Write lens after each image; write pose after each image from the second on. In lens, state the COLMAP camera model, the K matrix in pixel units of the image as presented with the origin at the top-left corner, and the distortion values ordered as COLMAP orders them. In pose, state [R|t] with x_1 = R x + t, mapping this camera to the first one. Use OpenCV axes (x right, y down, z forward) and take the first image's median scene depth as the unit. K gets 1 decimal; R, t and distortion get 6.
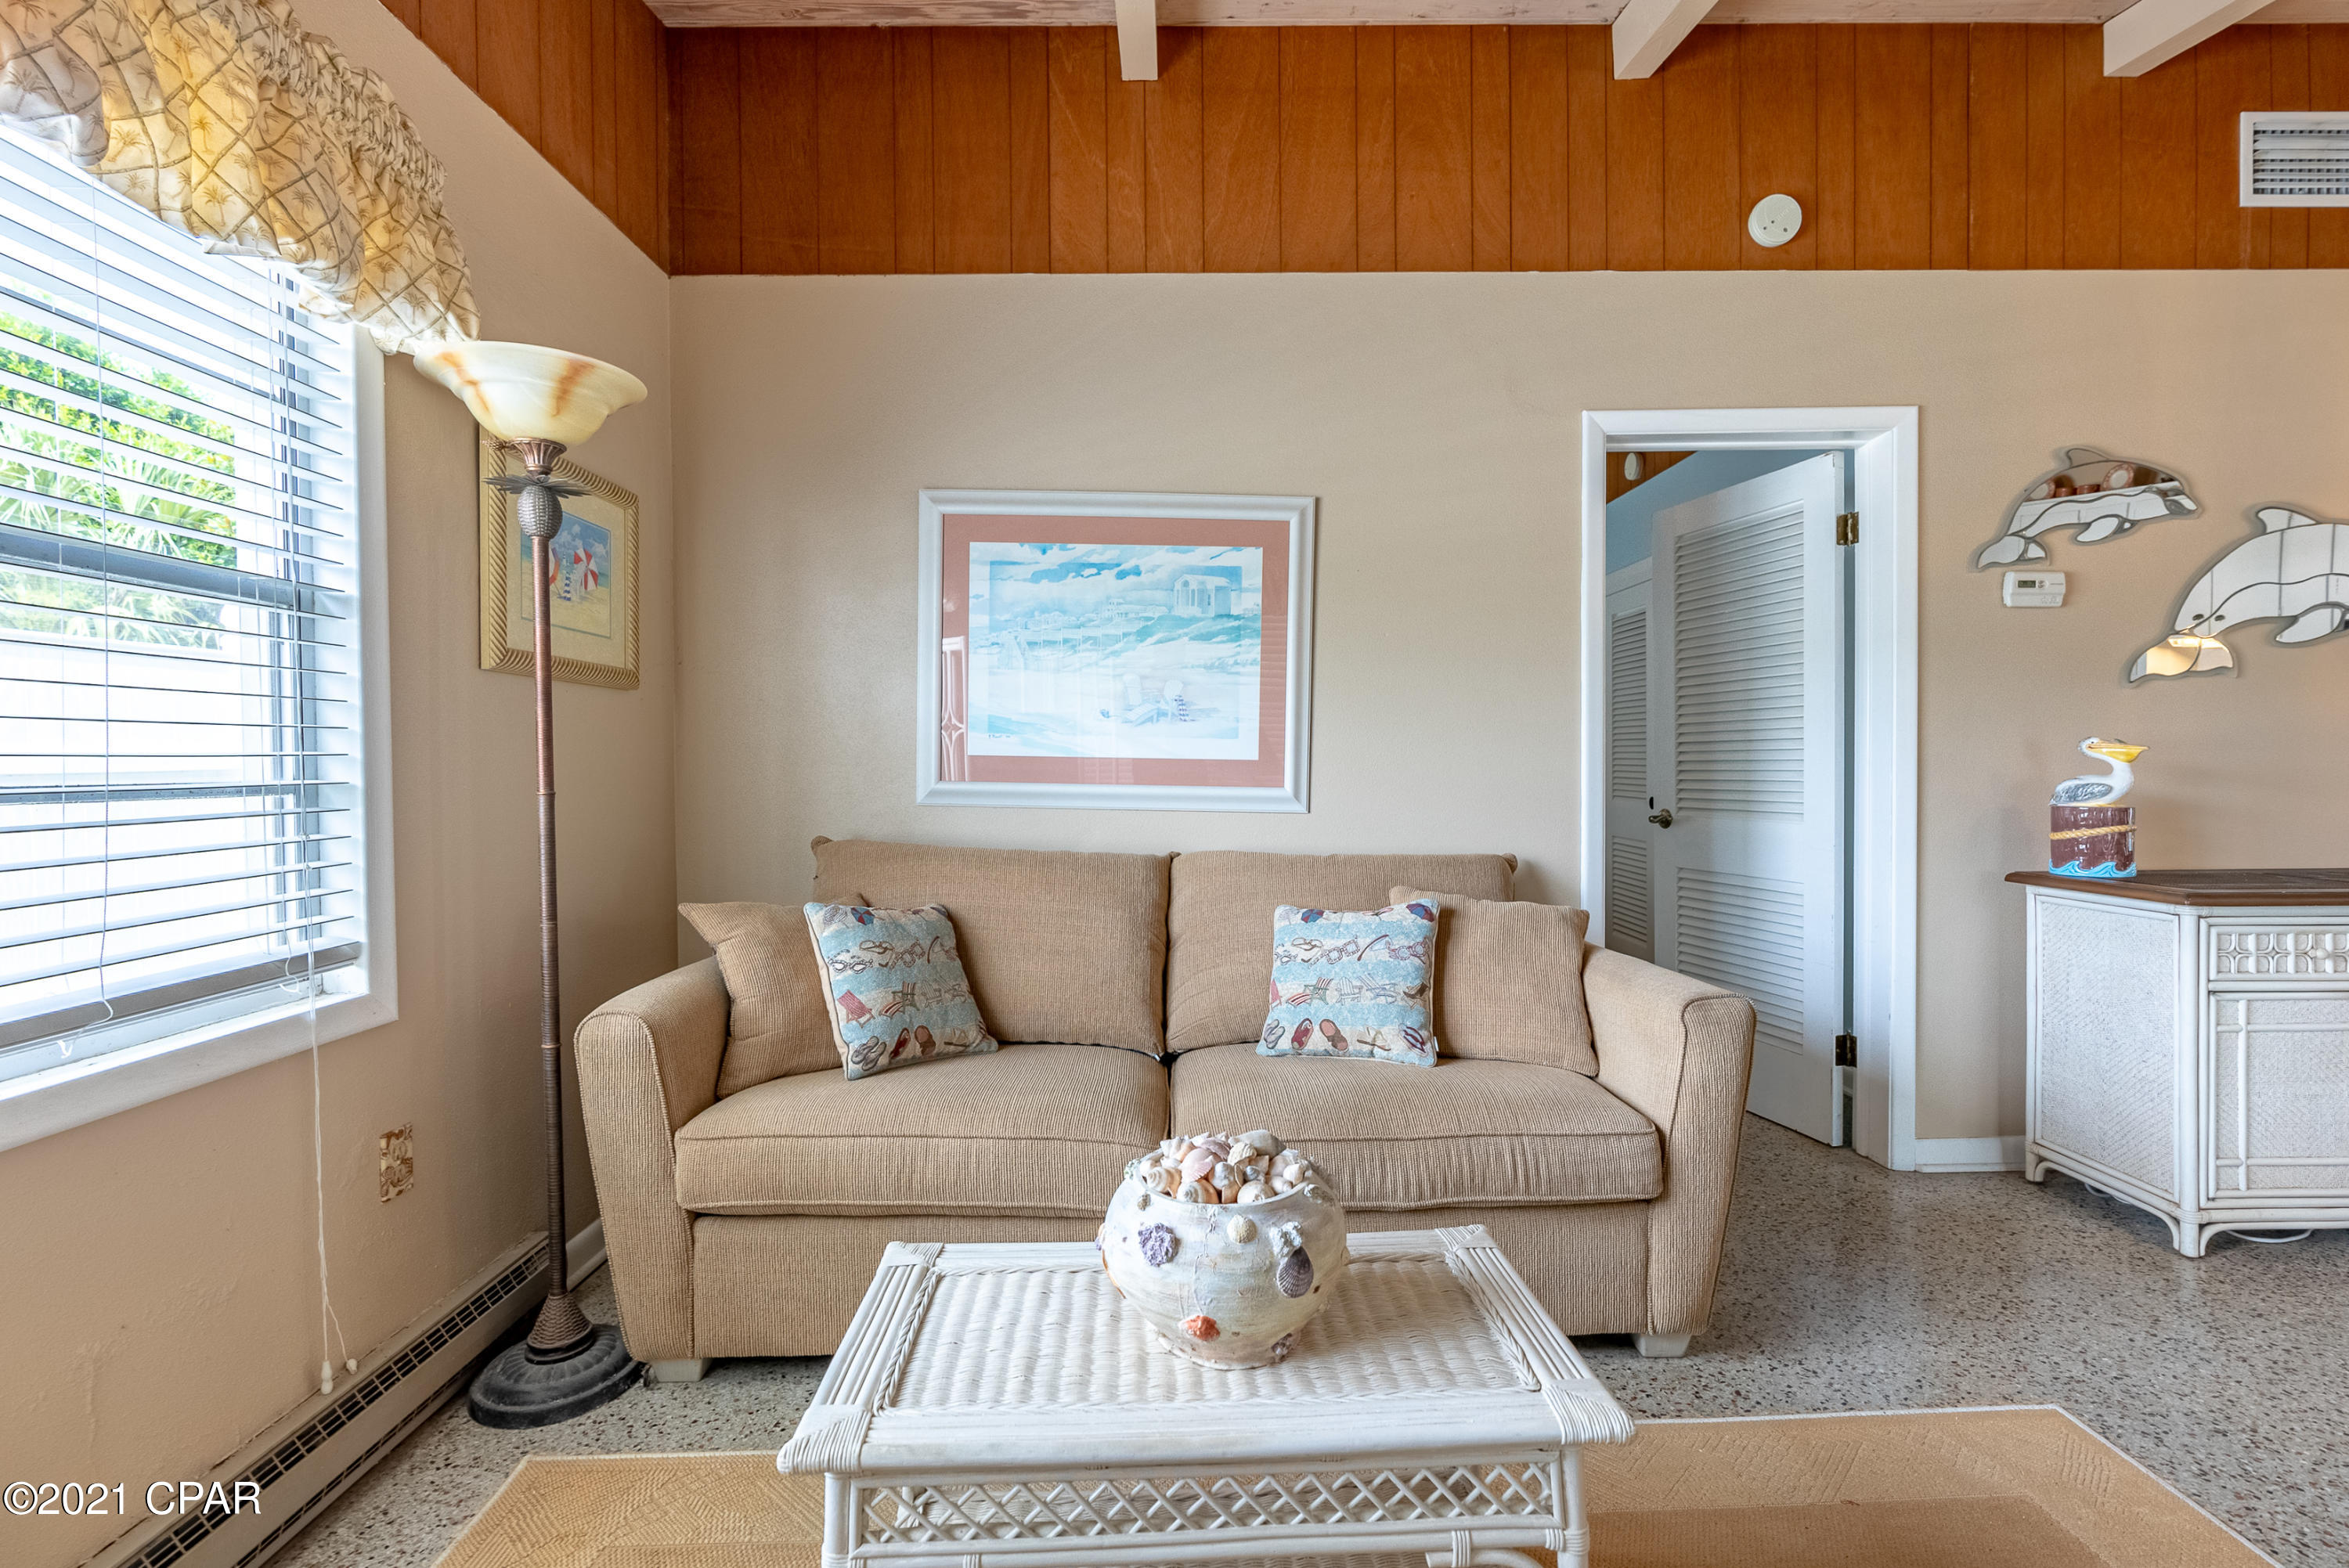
lens RADIAL K [[1067.4, 0, 1186.3], [0, 1067.4, 777.9], [0, 0, 1]] dist [-0.009638, 0.003249]
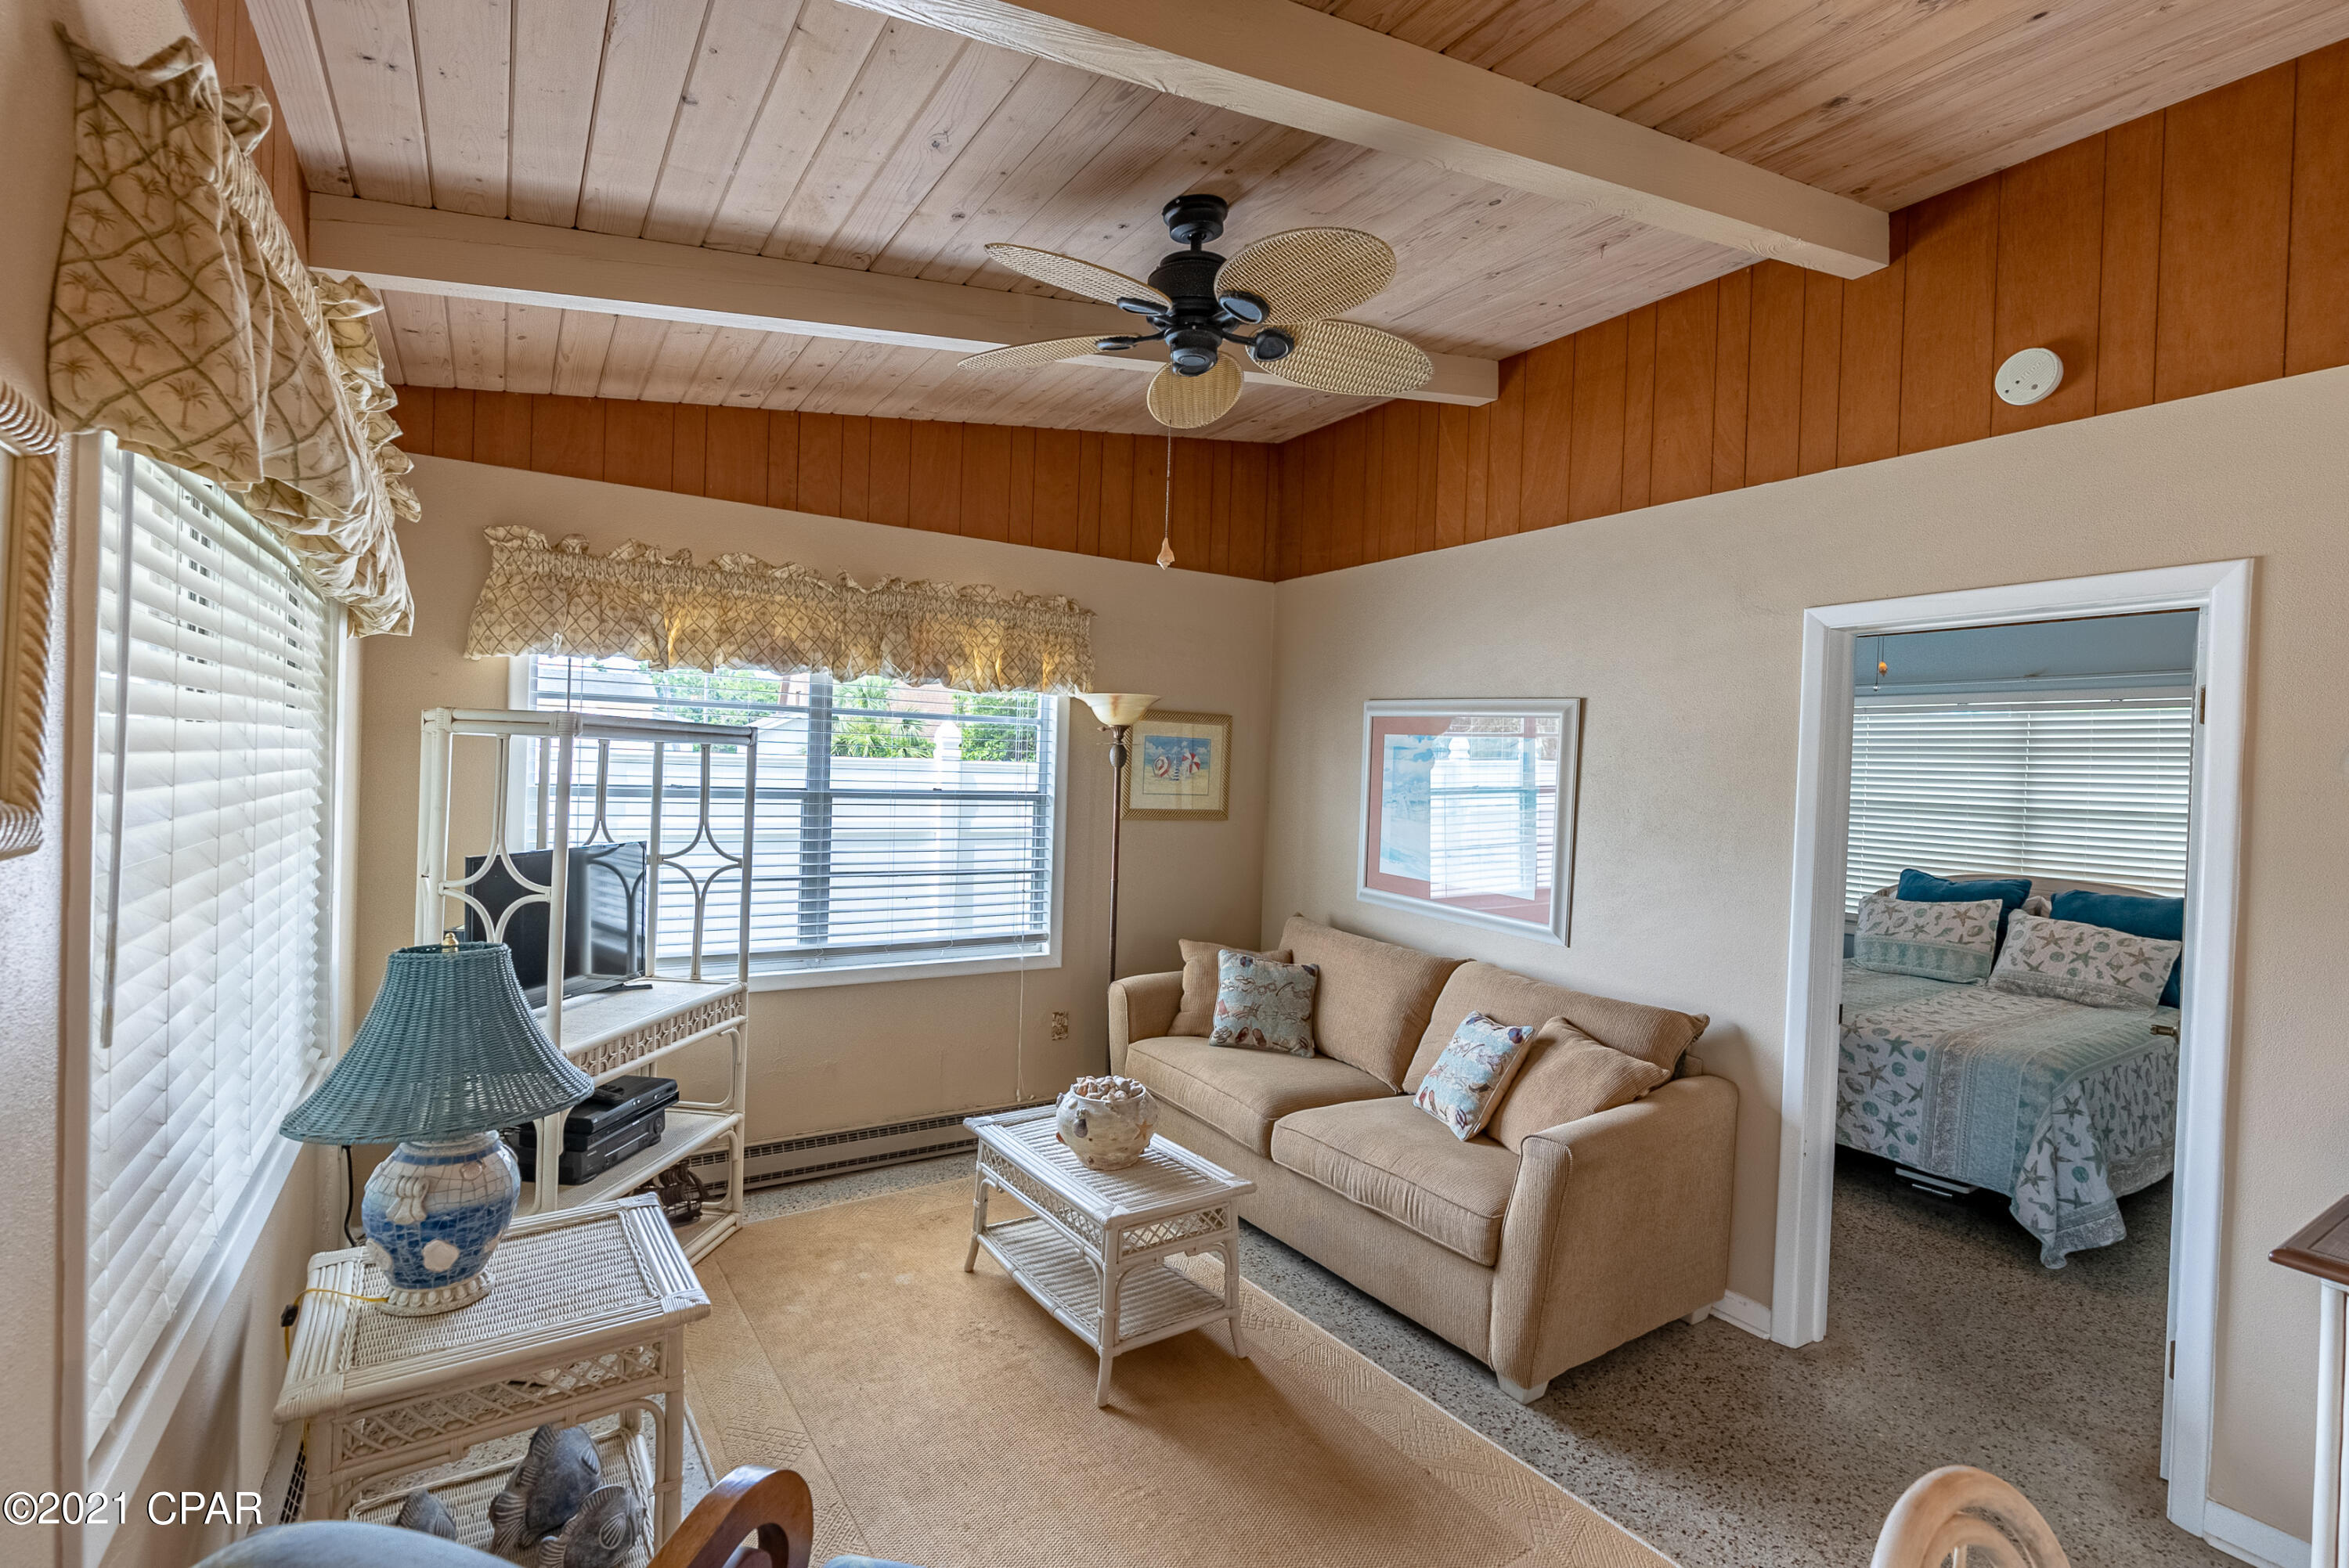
lens RADIAL K [[1067.4, 0, 1182.8], [0, 1067.4, 778.2], [0, 0, 1]] dist [-0.009638, 0.003249]
pose [[0.537529, 0.035904, -0.842480, 0.934849], [-0.051736, 0.998615, 0.009549, -0.157446], [0.841656, 0.038454, 0.538643, -0.069957]]
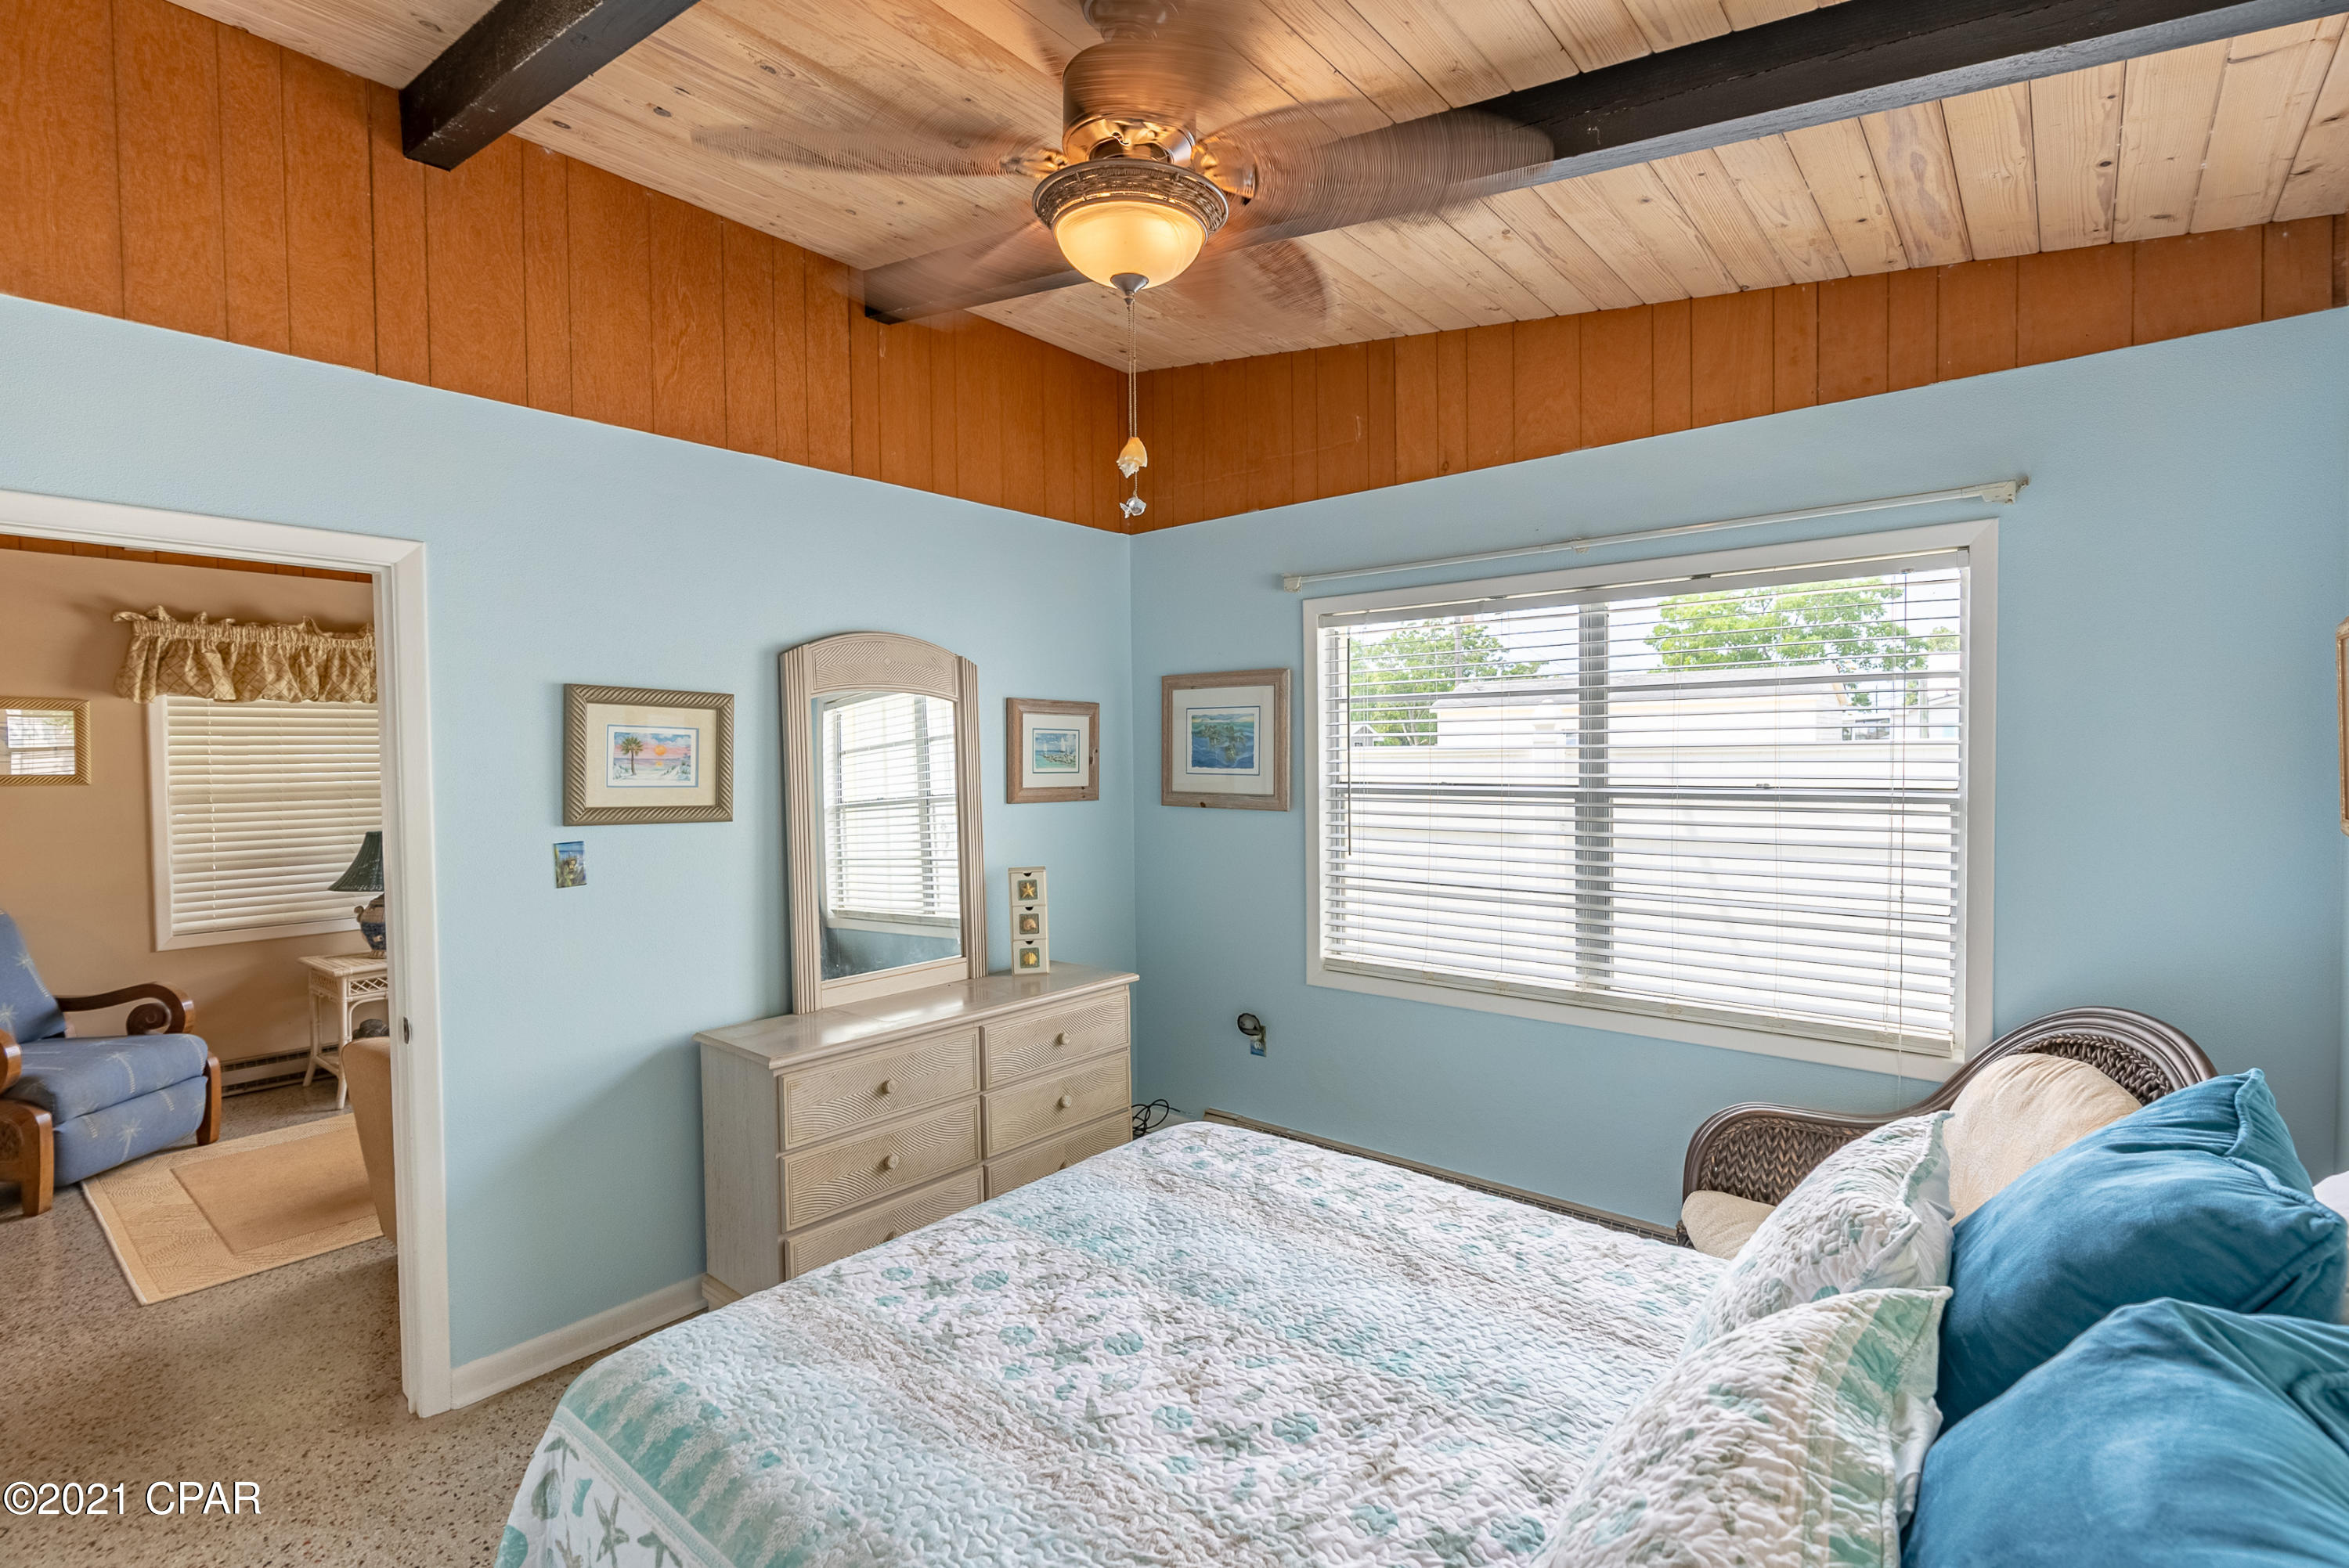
lens RADIAL K [[1067.4, 0, 1187.3], [0, 1067.4, 787.7], [0, 0, 1]] dist [-0.009638, 0.003249]
pose [[-0.646780, 0.033552, -0.761938, 0.642450], [0.002445, 0.999118, 0.041920, -0.171363], [0.762673, 0.025250, -0.646292, 2.108426]]
